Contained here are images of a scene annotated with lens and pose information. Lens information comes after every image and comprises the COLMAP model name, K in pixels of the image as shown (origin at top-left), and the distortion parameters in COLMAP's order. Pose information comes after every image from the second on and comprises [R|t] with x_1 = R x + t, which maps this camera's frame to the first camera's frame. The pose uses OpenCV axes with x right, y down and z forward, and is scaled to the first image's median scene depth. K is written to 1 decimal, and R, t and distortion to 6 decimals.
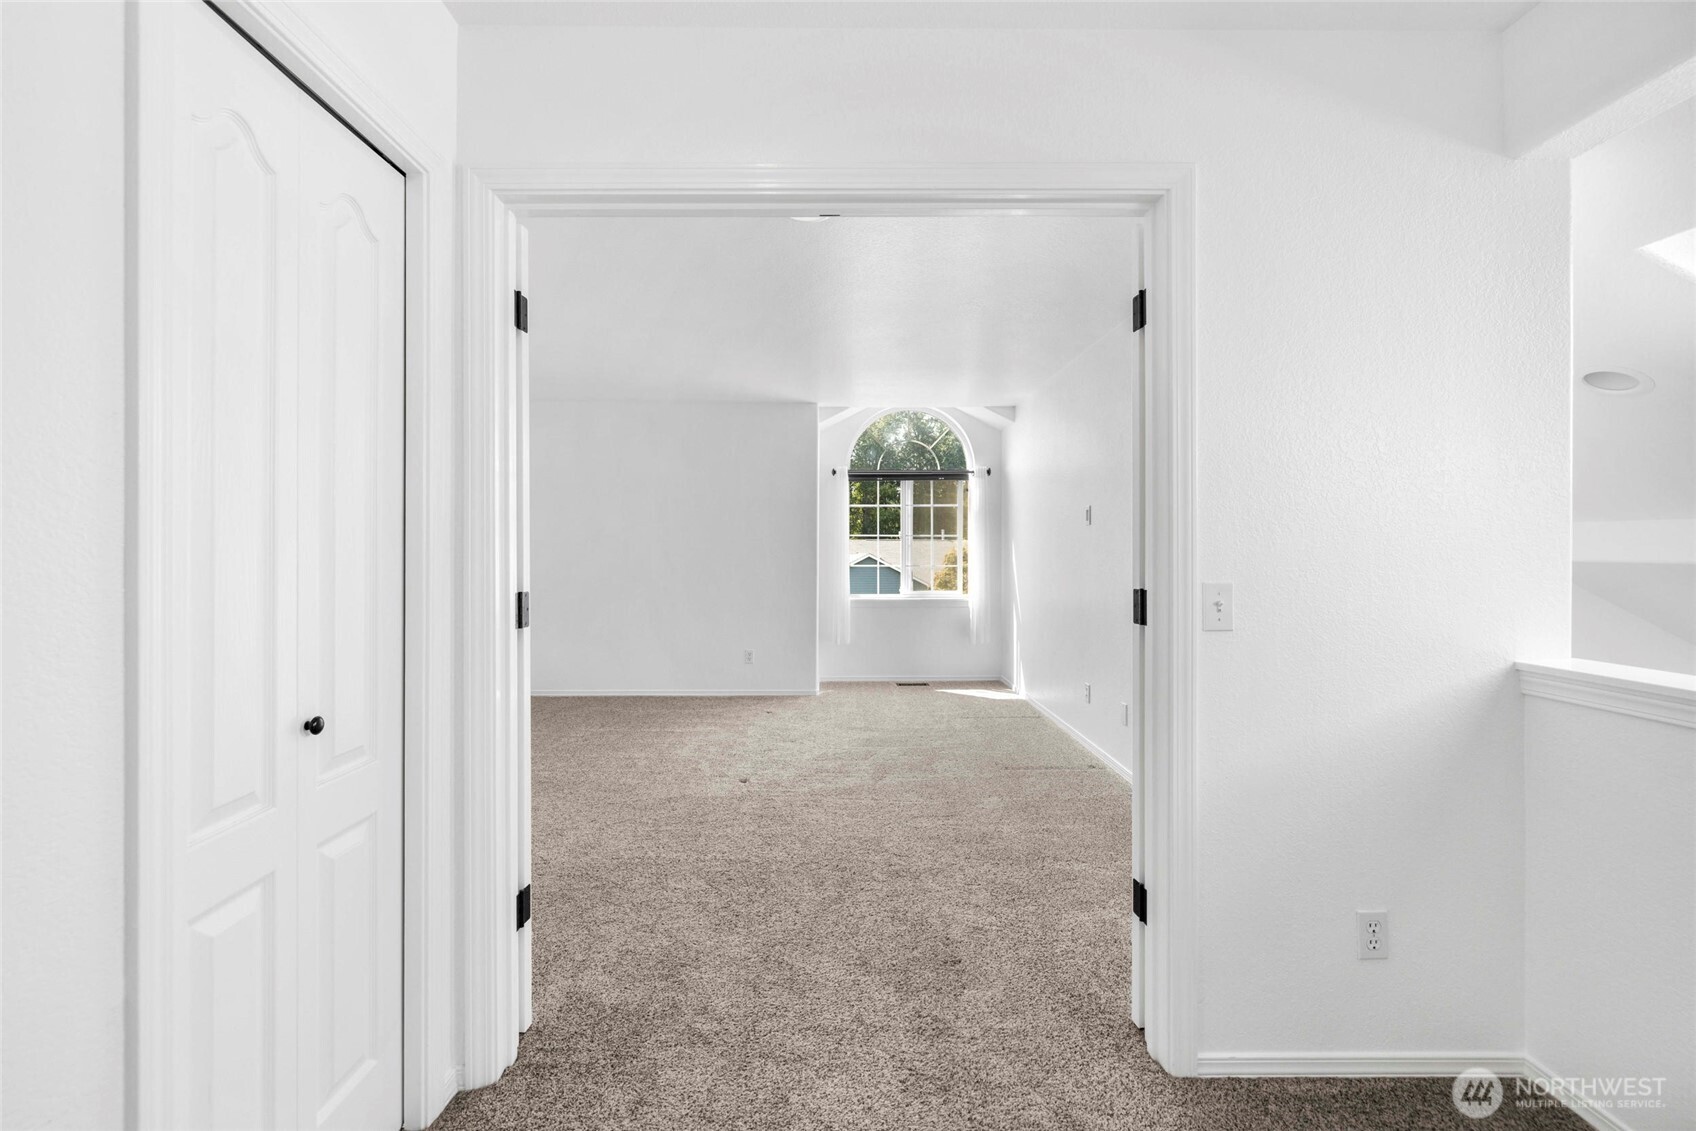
lens RADIAL K [[721.1, 0, 852.3], [0, 721.1, 555.1], [0, 0, 1]] dist [0.000031, 0.000336]
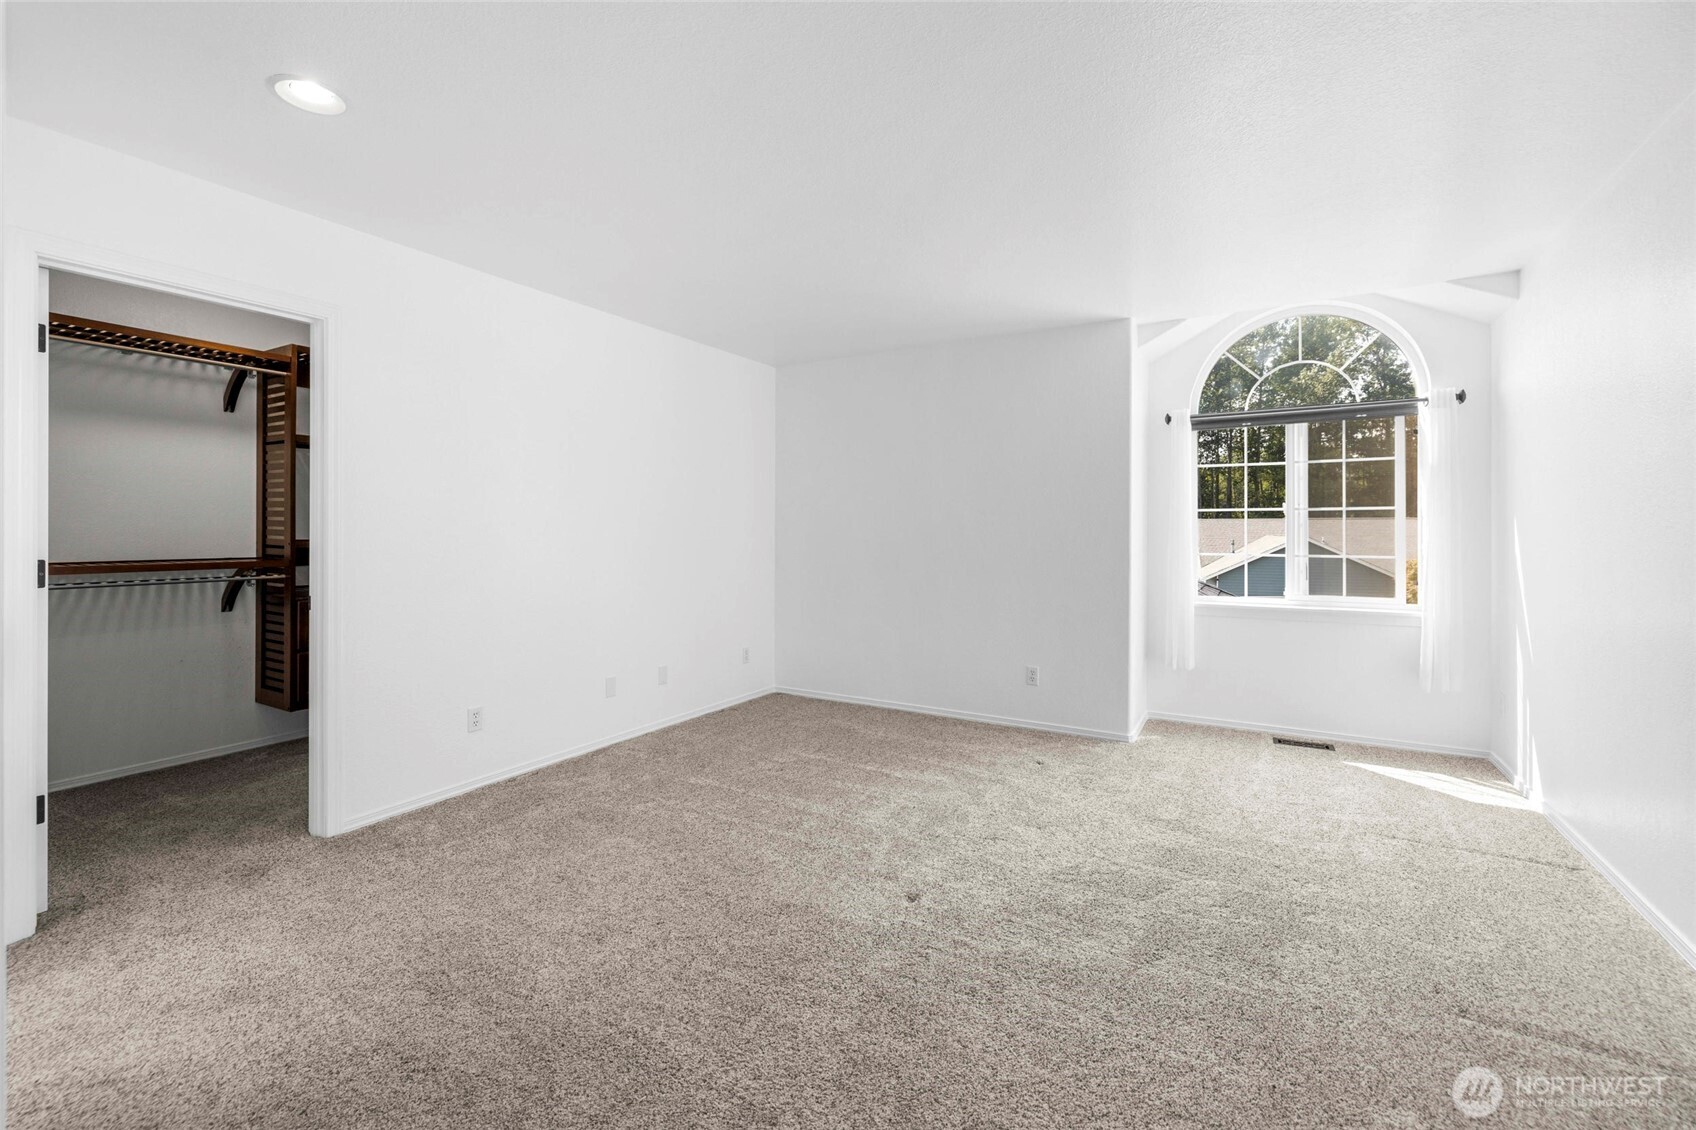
lens RADIAL K [[721.1, 0, 830.7], [0, 721.1, 534.1], [0, 0, 1]] dist [0.000031, 0.000336]
pose [[0.844543, 0.002625, -0.535482, 0.080258], [-0.004018, 0.999991, -0.001435, -0.003001], [0.535473, 0.003364, 0.844545, 0.267867]]
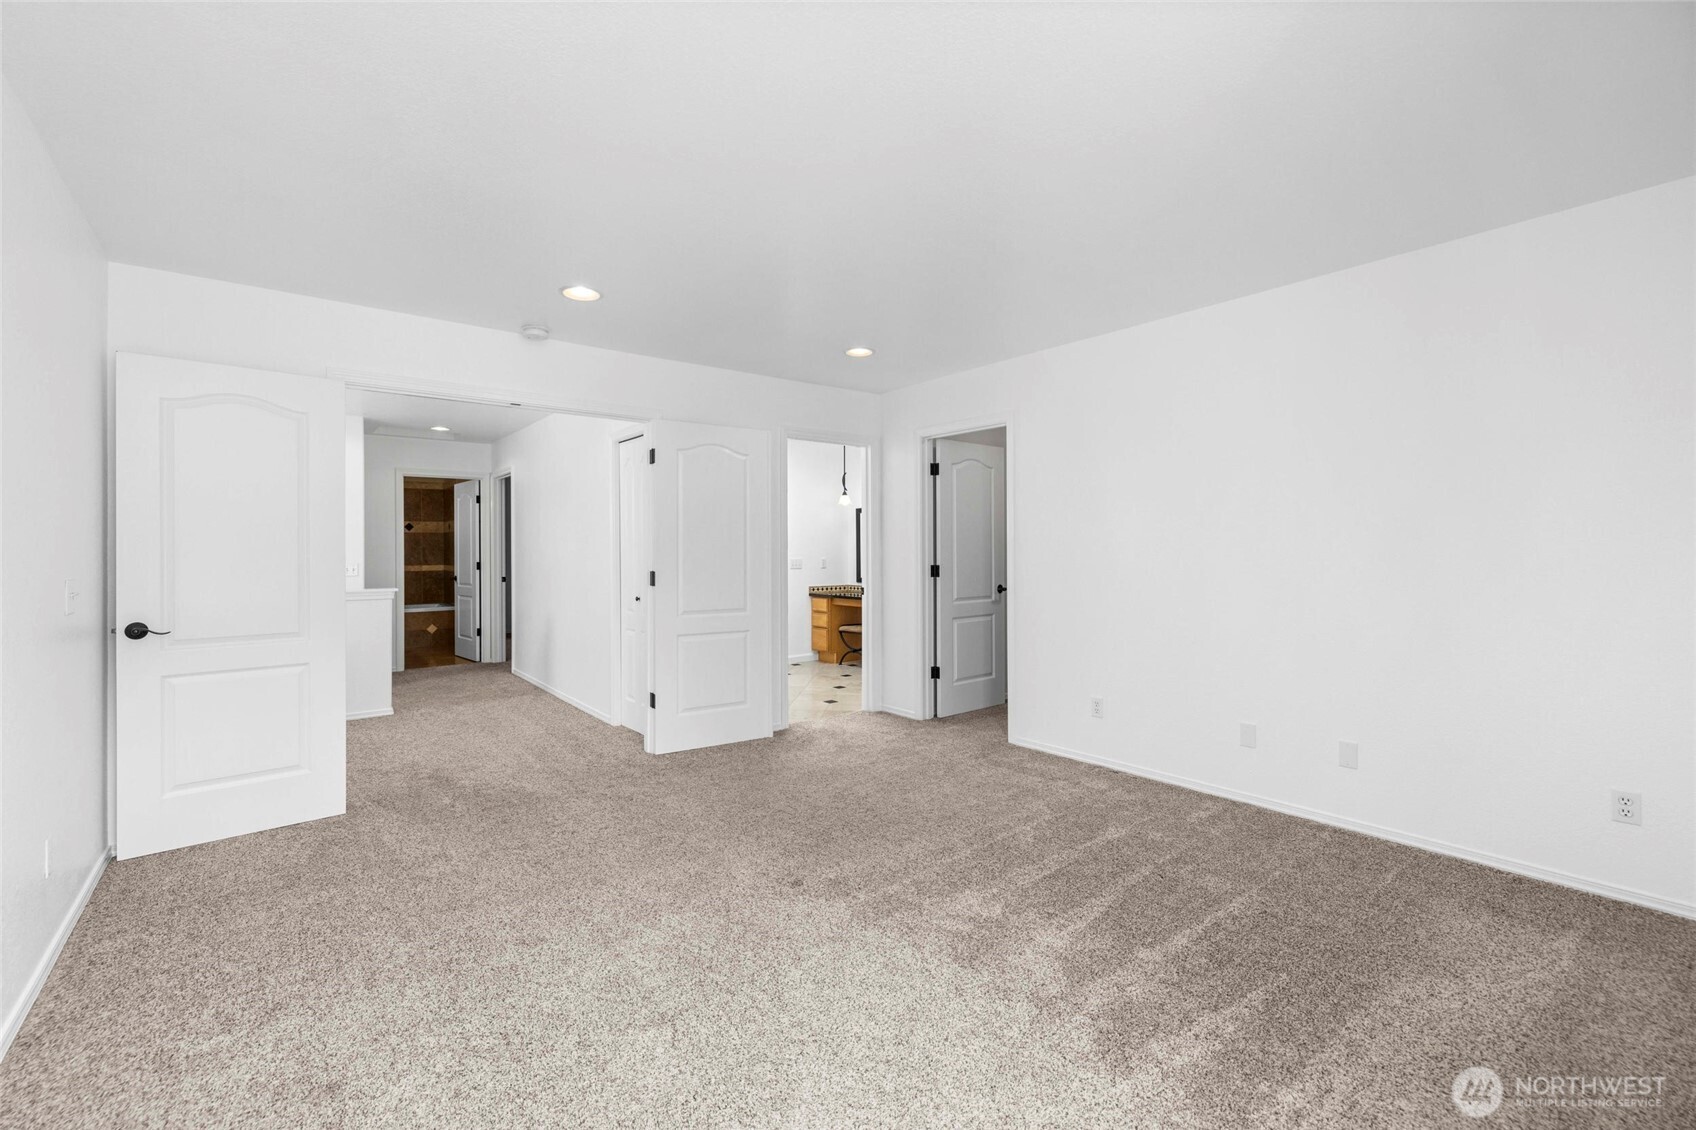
lens RADIAL K [[721.1, 0, 848.0], [0, 721.1, 555.1], [0, 0, 1]] dist [0.000031, 0.000336]
pose [[-0.793789, 0.008044, -0.608140, 0.148240], [0.000924, 0.999927, 0.012020, -0.011163], [0.608192, 0.008979, -0.793739, 1.004467]]
